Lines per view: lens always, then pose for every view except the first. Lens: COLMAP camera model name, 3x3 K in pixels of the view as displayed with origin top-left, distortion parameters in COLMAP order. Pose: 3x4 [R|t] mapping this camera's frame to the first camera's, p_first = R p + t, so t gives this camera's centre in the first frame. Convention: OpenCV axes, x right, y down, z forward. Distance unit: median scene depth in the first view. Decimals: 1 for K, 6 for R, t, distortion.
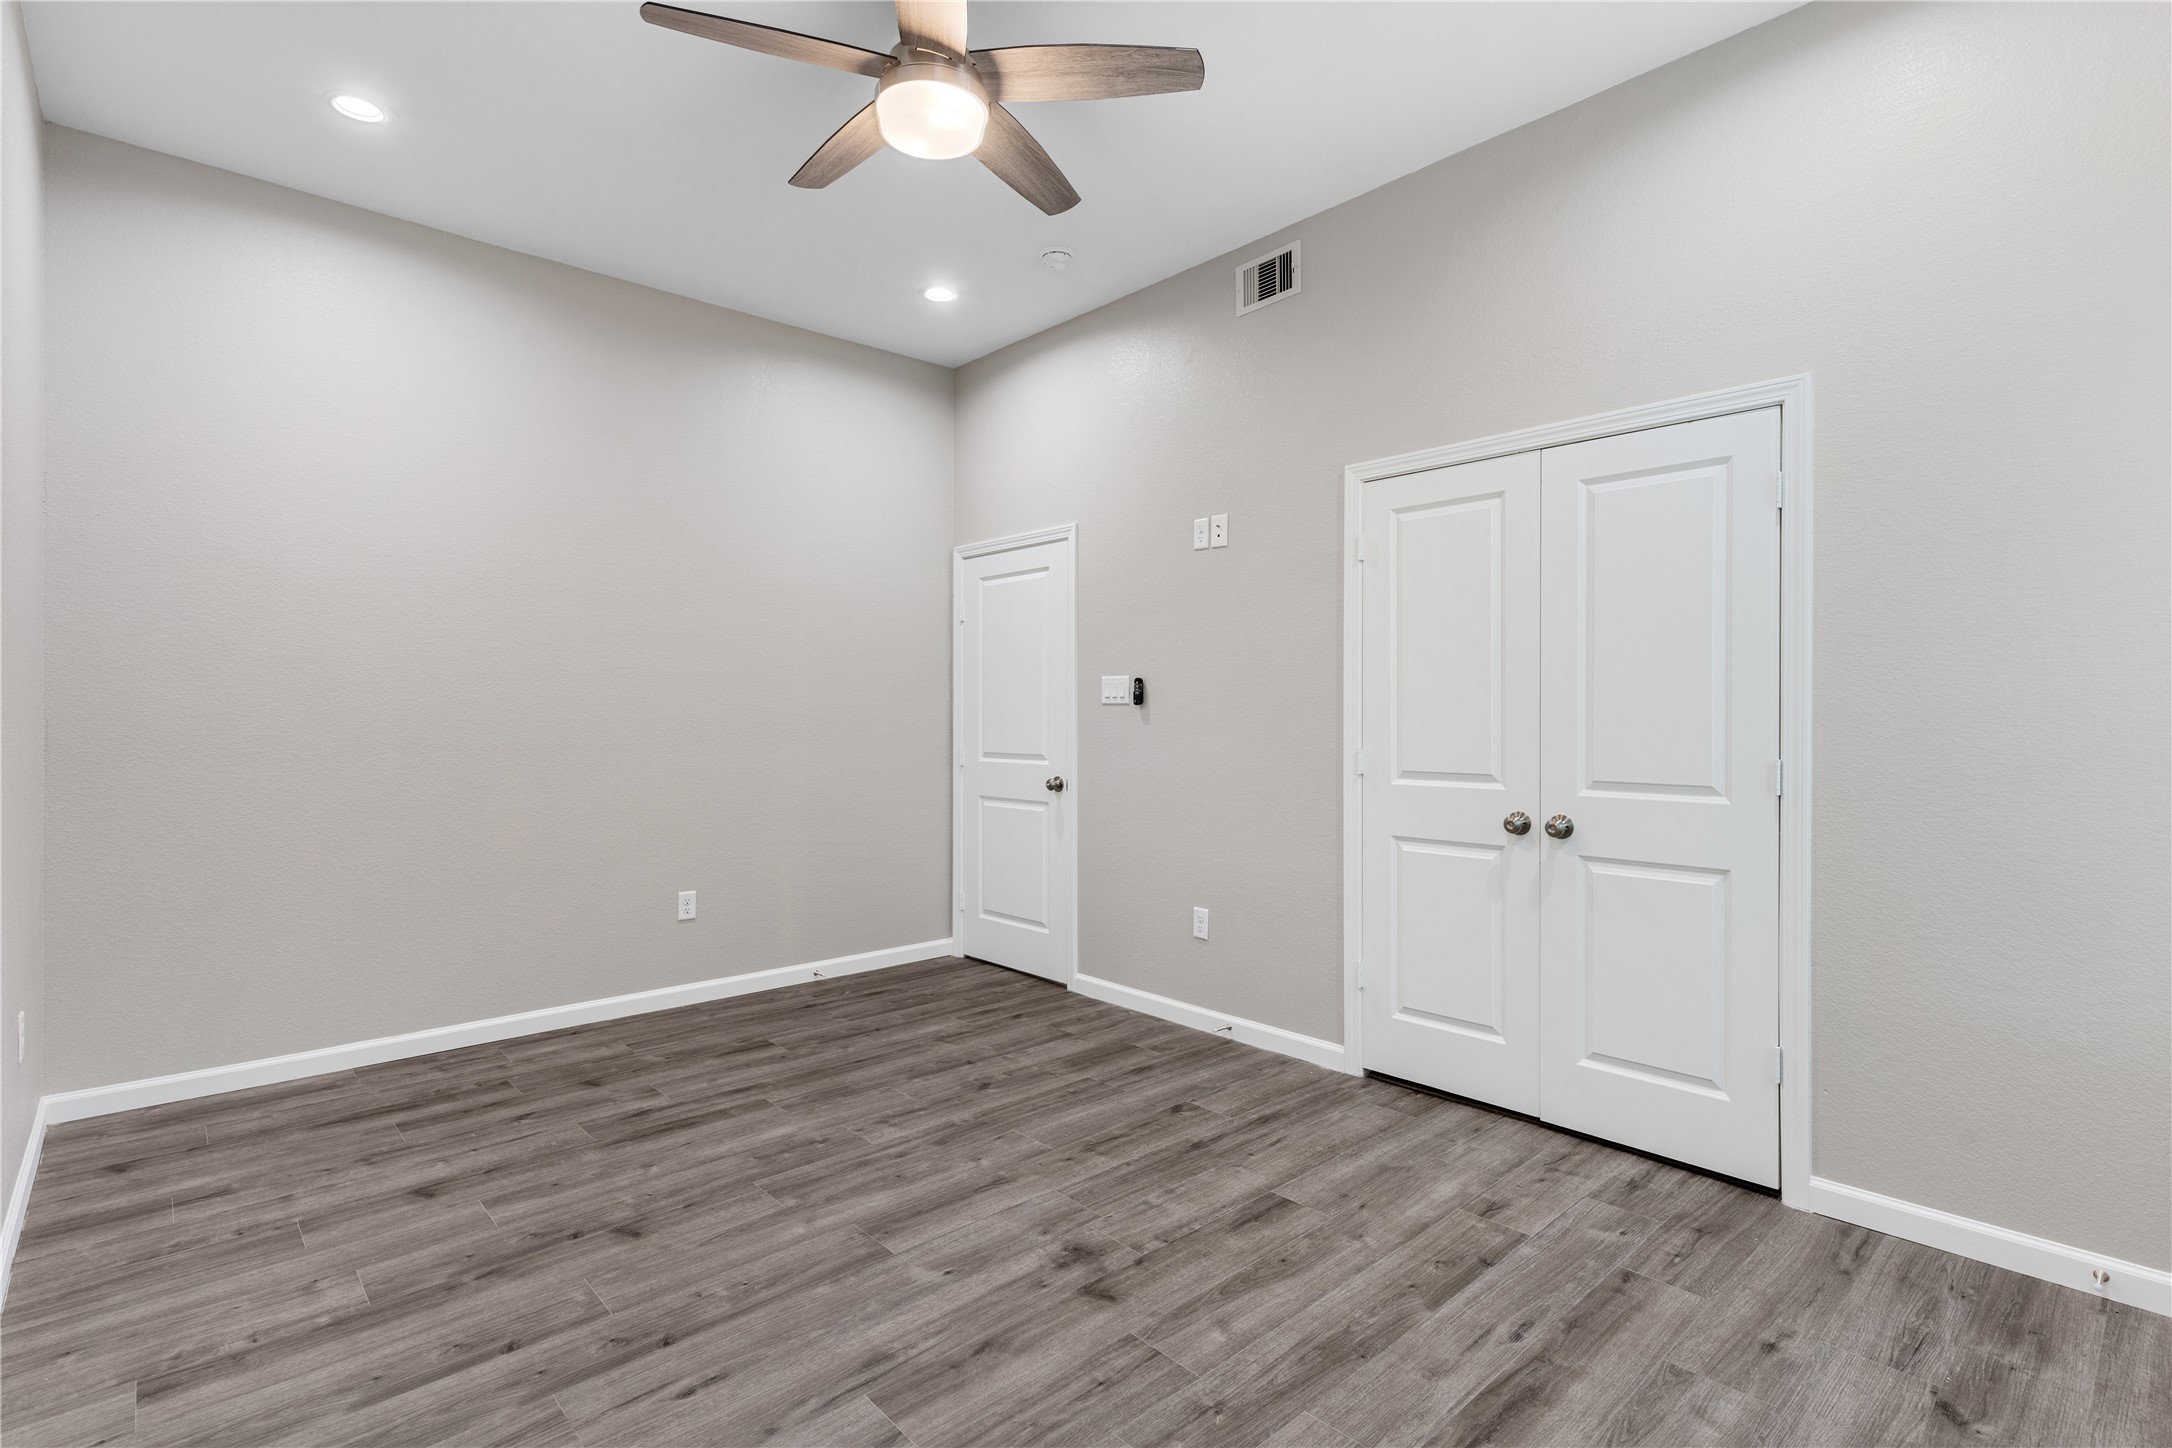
lens RADIAL K [[1043.0, 0, 1057.5], [0, 1043.0, 717.4], [0, 0, 1]] dist [0.000260, 0.000003]
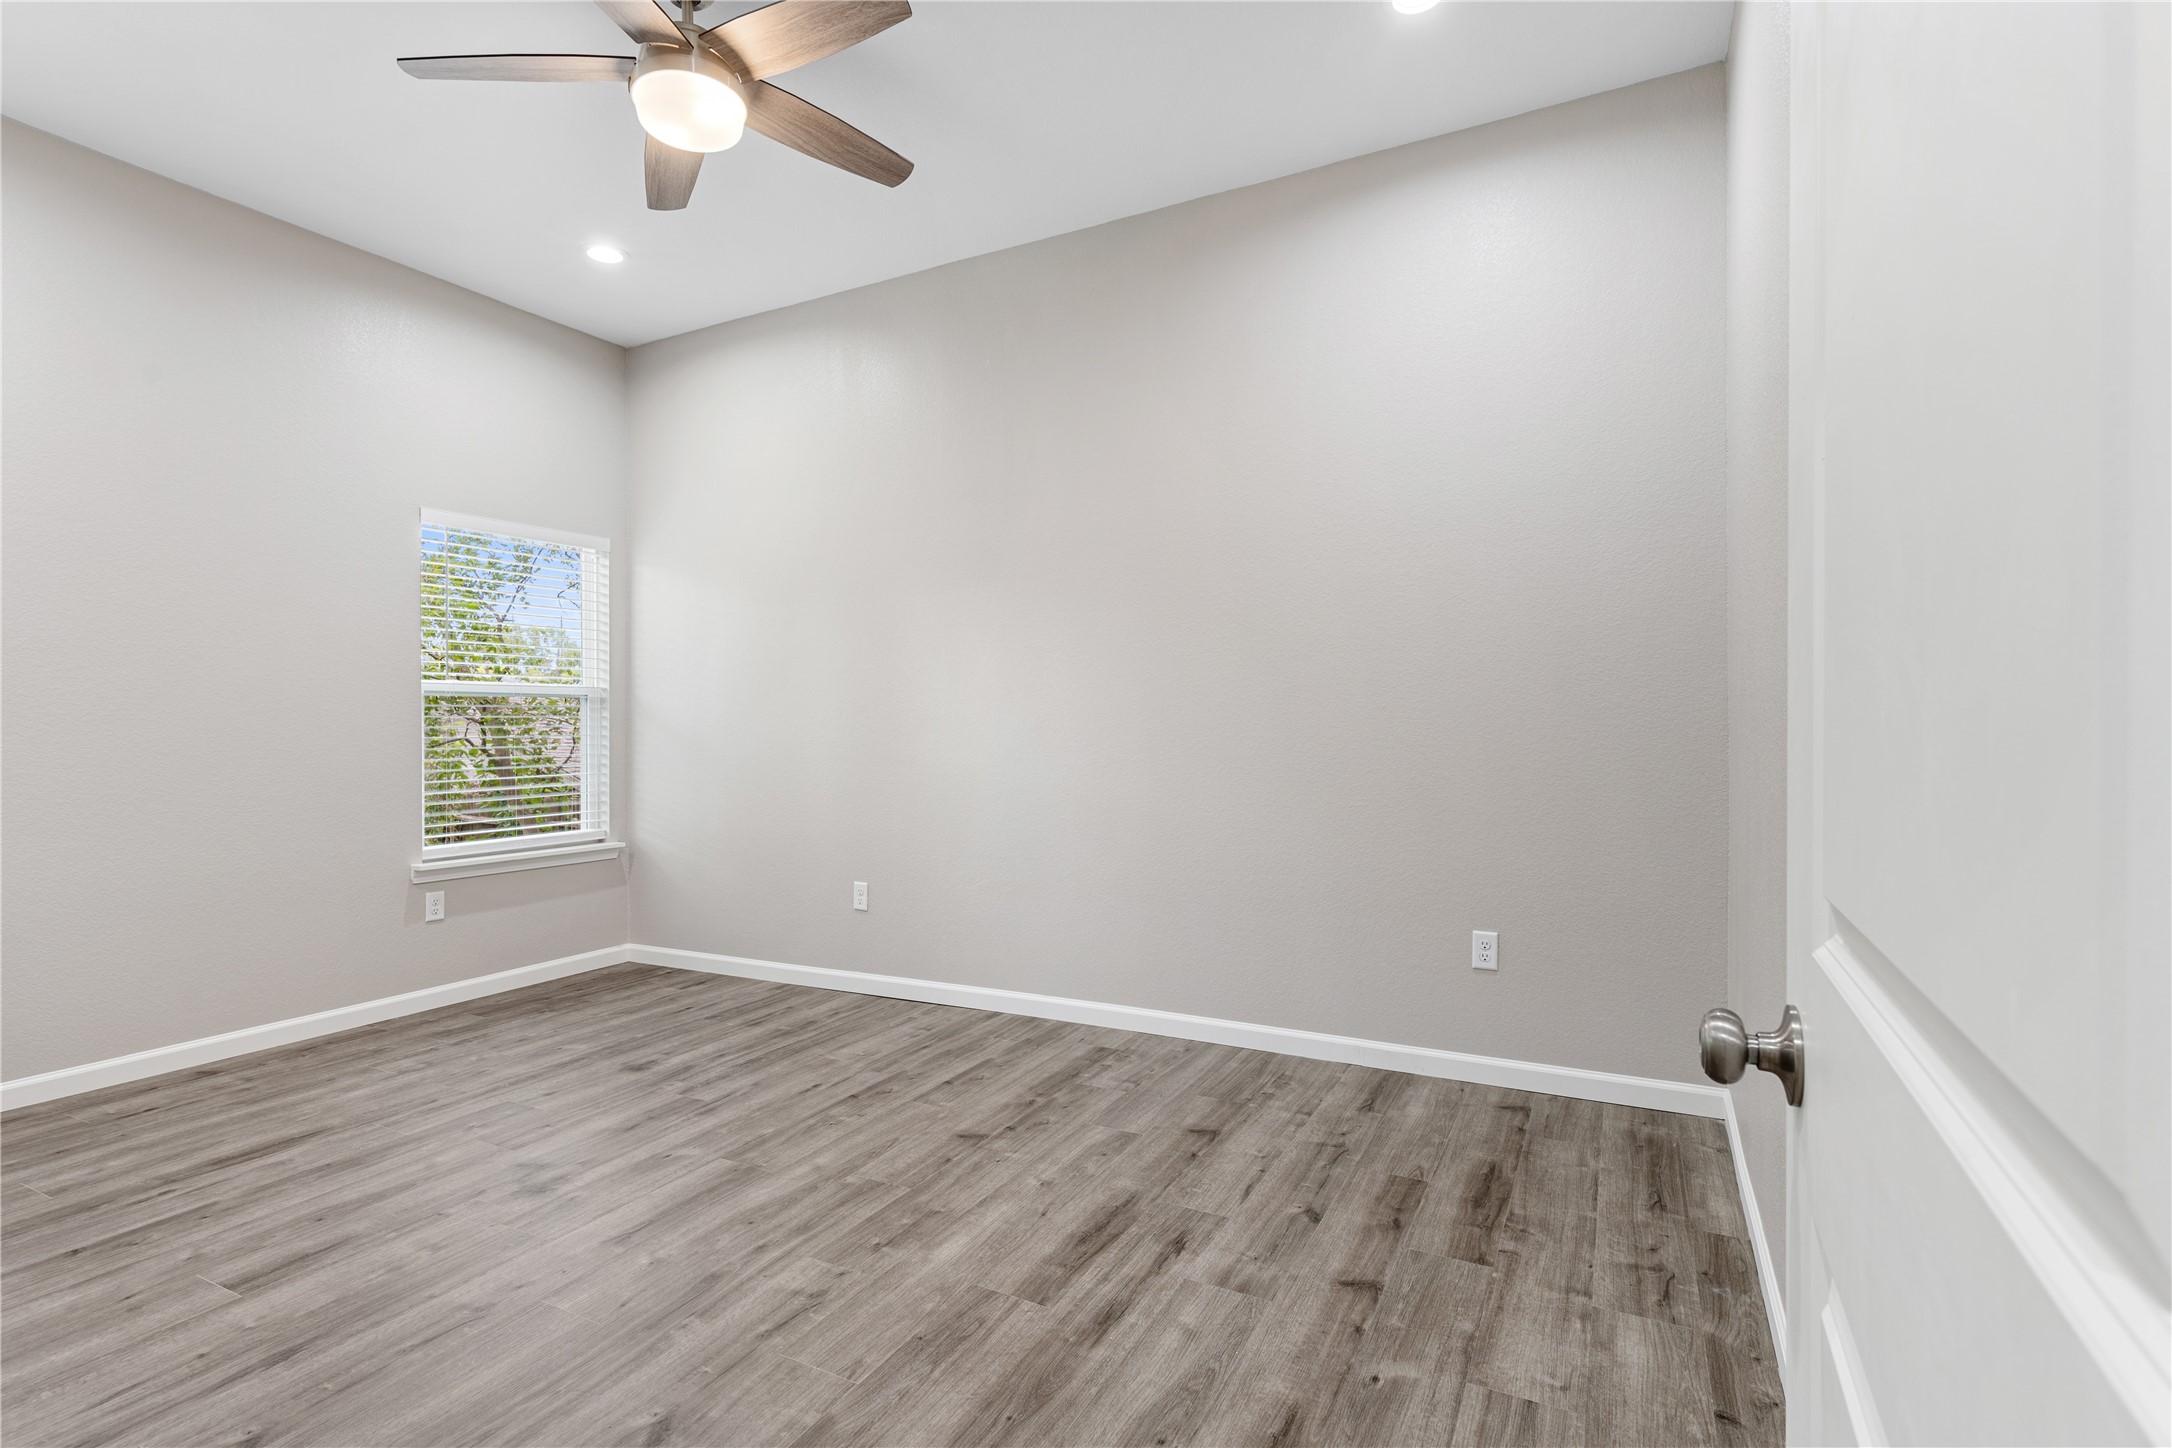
lens RADIAL K [[1043.0, 0, 1057.5], [0, 1043.0, 717.4], [0, 0, 1]] dist [0.000260, 0.000003]
pose [[-0.940330, 0.005897, -0.340212, -0.103228], [0.006188, 0.999981, 0.000228, 0.029720], [0.340207, -0.001891, -0.940349, 1.932410]]
